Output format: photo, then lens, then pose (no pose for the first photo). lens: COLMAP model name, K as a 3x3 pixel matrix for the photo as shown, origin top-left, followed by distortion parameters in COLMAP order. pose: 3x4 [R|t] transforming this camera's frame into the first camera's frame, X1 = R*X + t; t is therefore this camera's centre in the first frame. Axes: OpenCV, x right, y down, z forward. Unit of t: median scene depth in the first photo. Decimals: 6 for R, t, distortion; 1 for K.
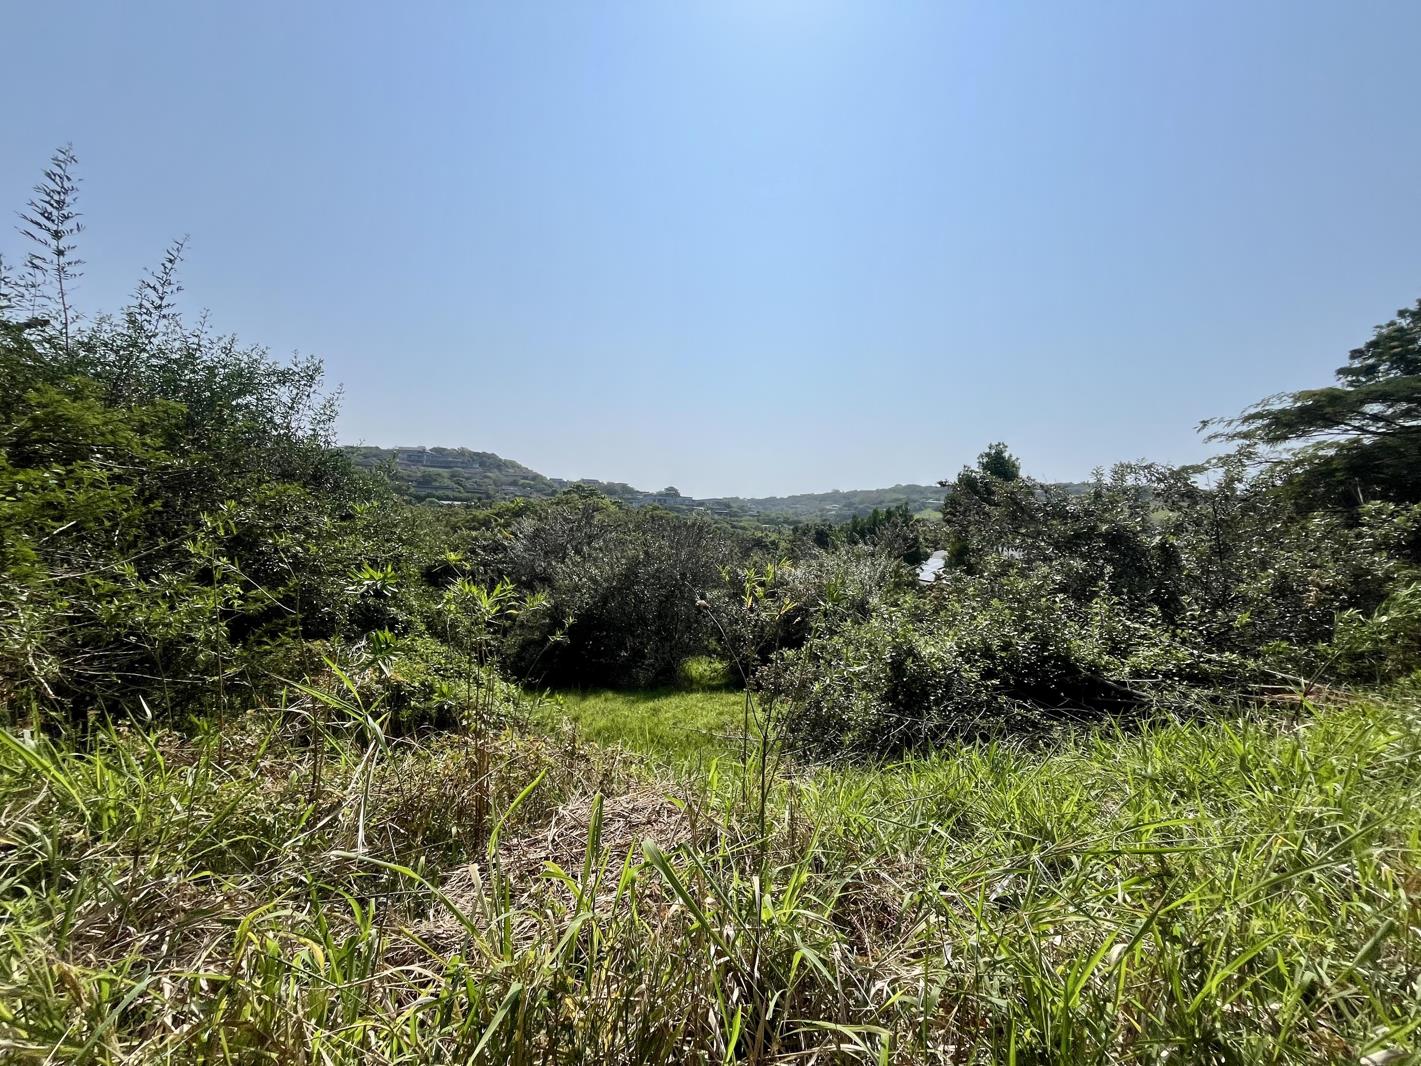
lens RADIAL K [[575.3, 0, 710.5], [0, 575.3, 533.0], [0, 0, 1]] dist [-0.000427, 0.000046]
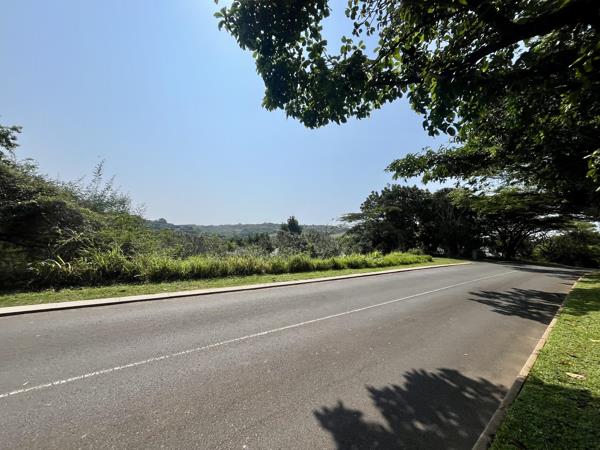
lens RADIAL K [[242.9, 0, 300.0], [0, 242.9, 225.0], [0, 0, 1]] dist [-0.000427, 0.000046]
pose [[0.895676, 0.048814, 0.442021, -0.124075], [-0.018569, 0.997196, -0.072497, 0.002769], [-0.444320, 0.056726, 0.894070, -0.364118]]
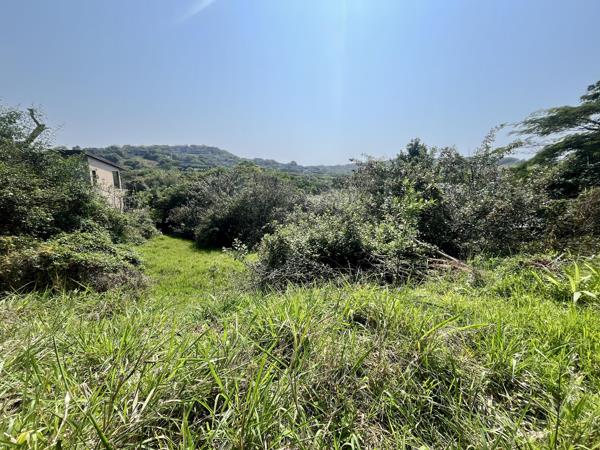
lens RADIAL K [[243.9, 0, 298.3], [0, 243.9, 224.1], [0, 0, 1]] dist [0.000235, -0.000208]
pose [[0.998317, 0.000867, -0.057988, 0.120343], [0.009179, 0.984921, 0.172759, -0.003403], [0.057264, -0.173000, 0.983256, 0.029253]]
